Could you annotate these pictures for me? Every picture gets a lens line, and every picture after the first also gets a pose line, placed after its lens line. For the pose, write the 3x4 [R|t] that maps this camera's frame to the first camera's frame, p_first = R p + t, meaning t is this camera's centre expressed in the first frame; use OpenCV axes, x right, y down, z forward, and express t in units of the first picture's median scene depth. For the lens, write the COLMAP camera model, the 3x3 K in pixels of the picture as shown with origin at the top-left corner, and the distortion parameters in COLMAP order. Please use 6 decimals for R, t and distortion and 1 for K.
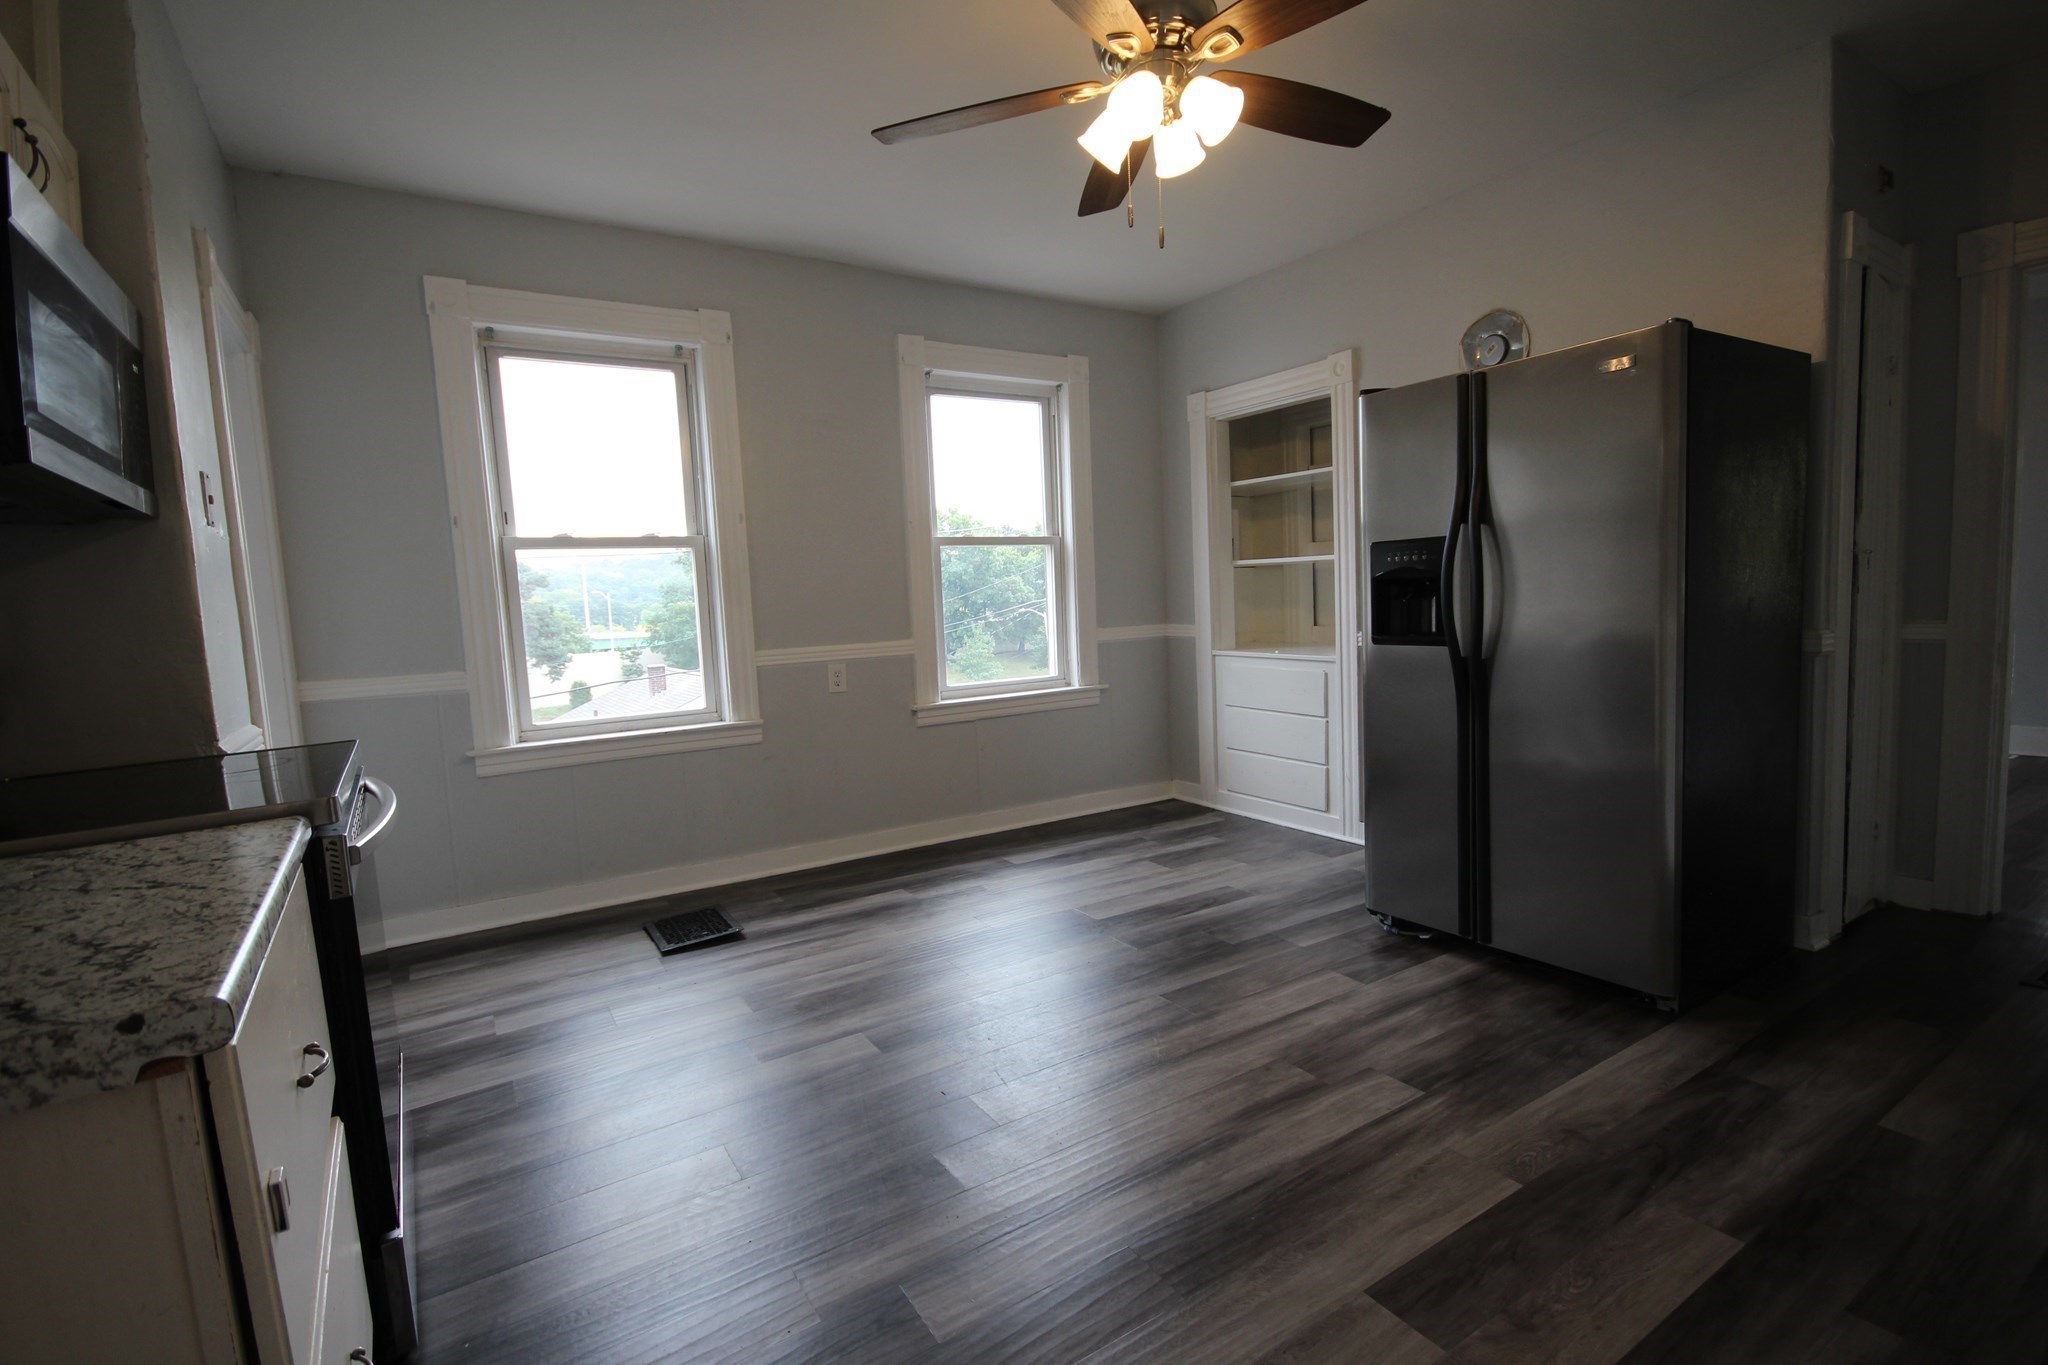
lens RADIAL K [[947.4, 0, 1024.0], [0, 947.4, 682.5], [0, 0, 1]] dist [0.001292, 0.000080]
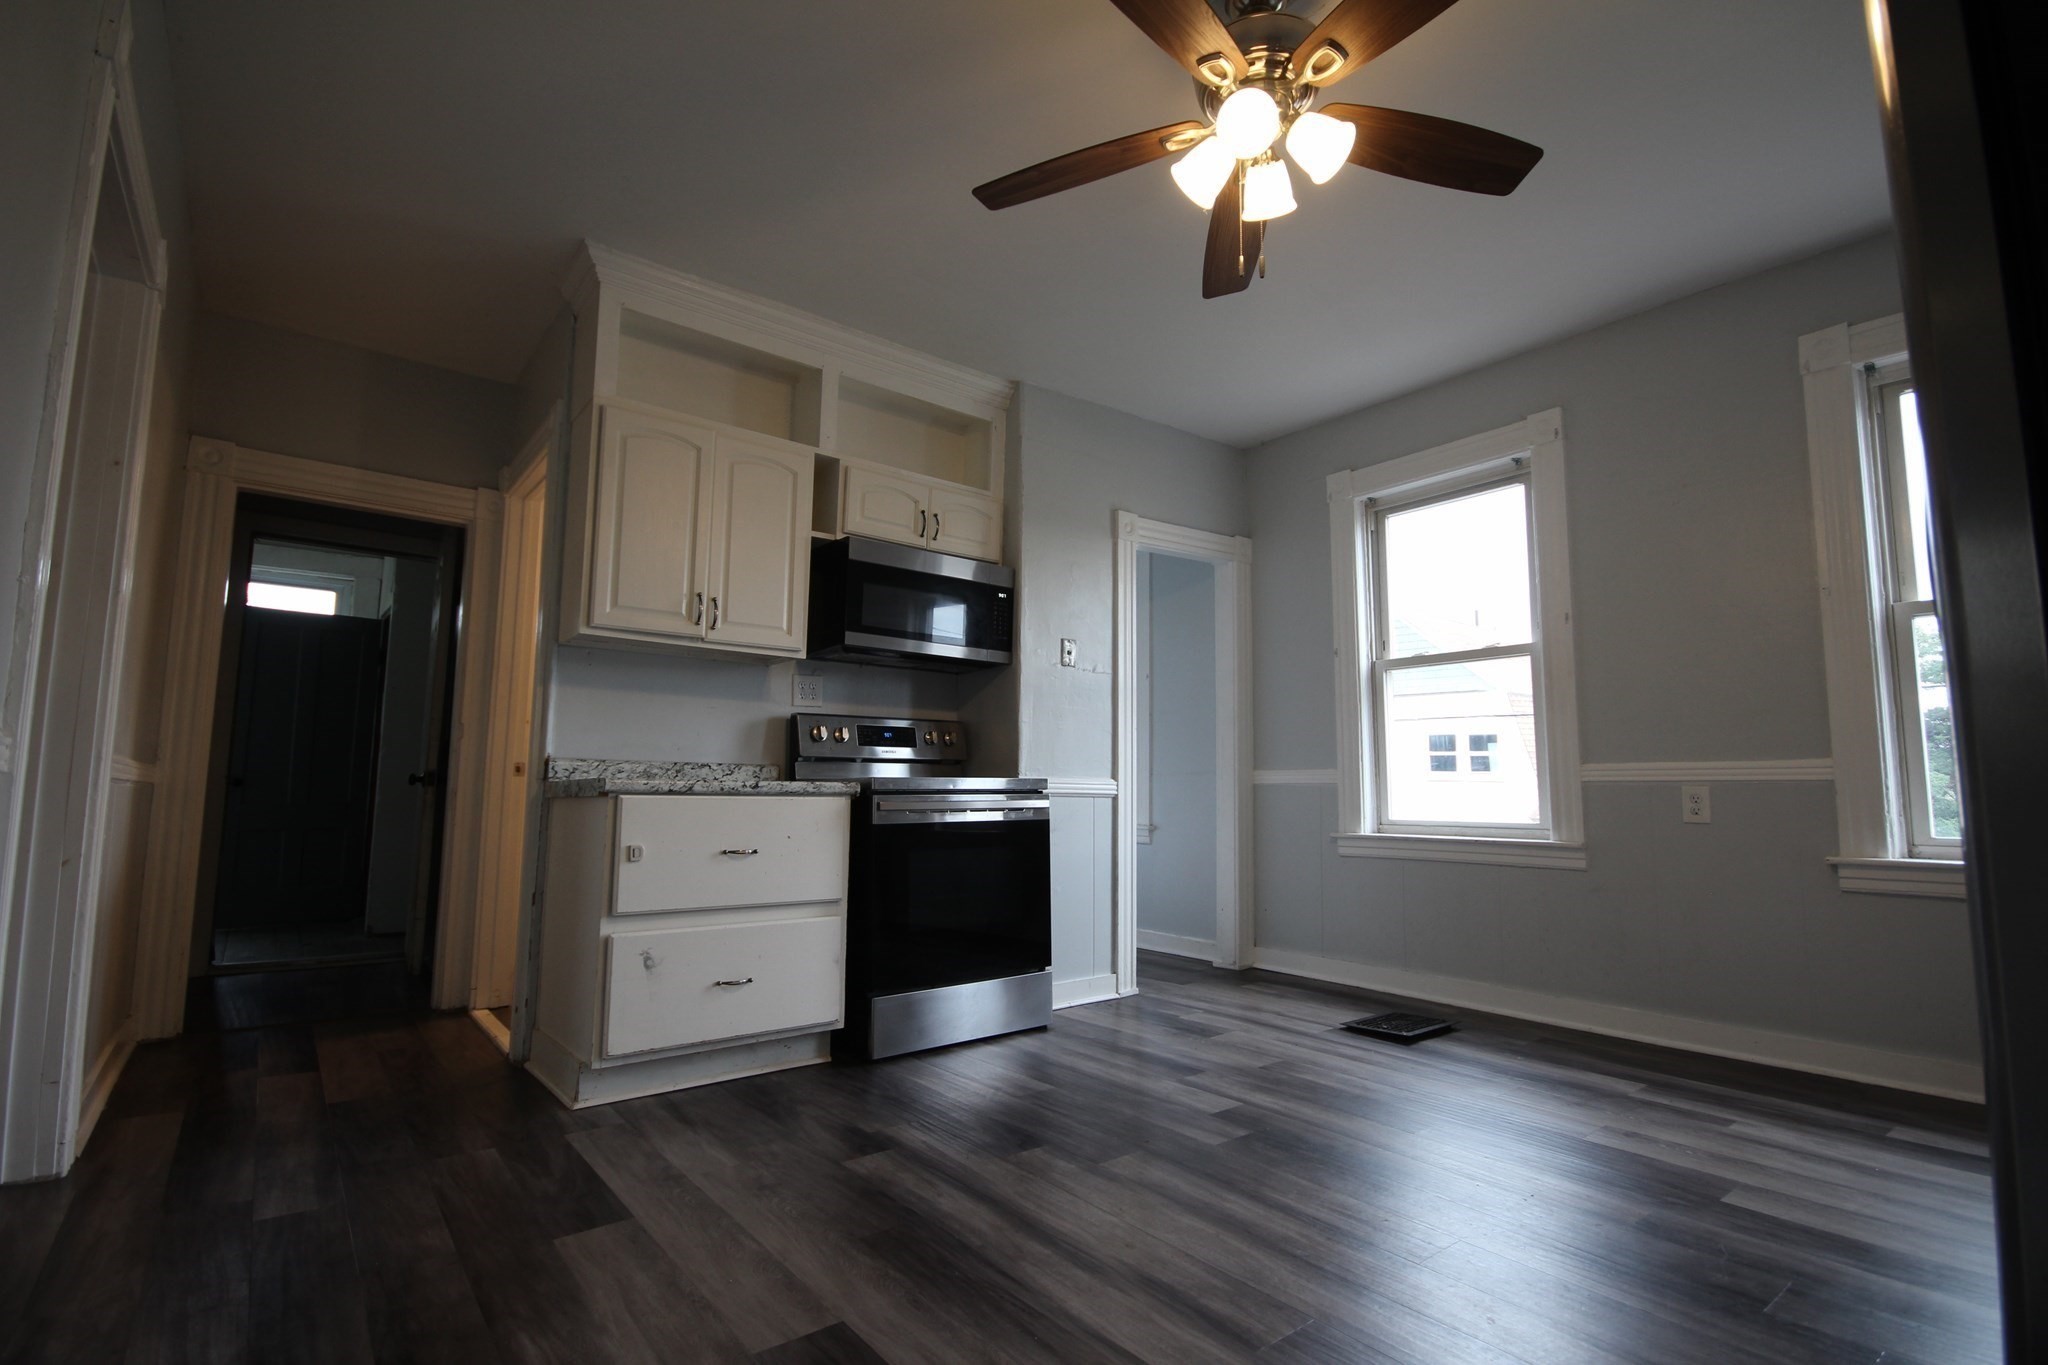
lens RADIAL K [[947.4, 0, 1024.0], [0, 947.4, 682.5], [0, 0, 1]] dist [0.001292, 0.000080]
pose [[0.103622, -0.068827, -0.992232, 0.566607], [-0.102002, 0.991608, -0.079437, 0.015292], [0.989373, 0.109441, 0.095732, 0.410074]]
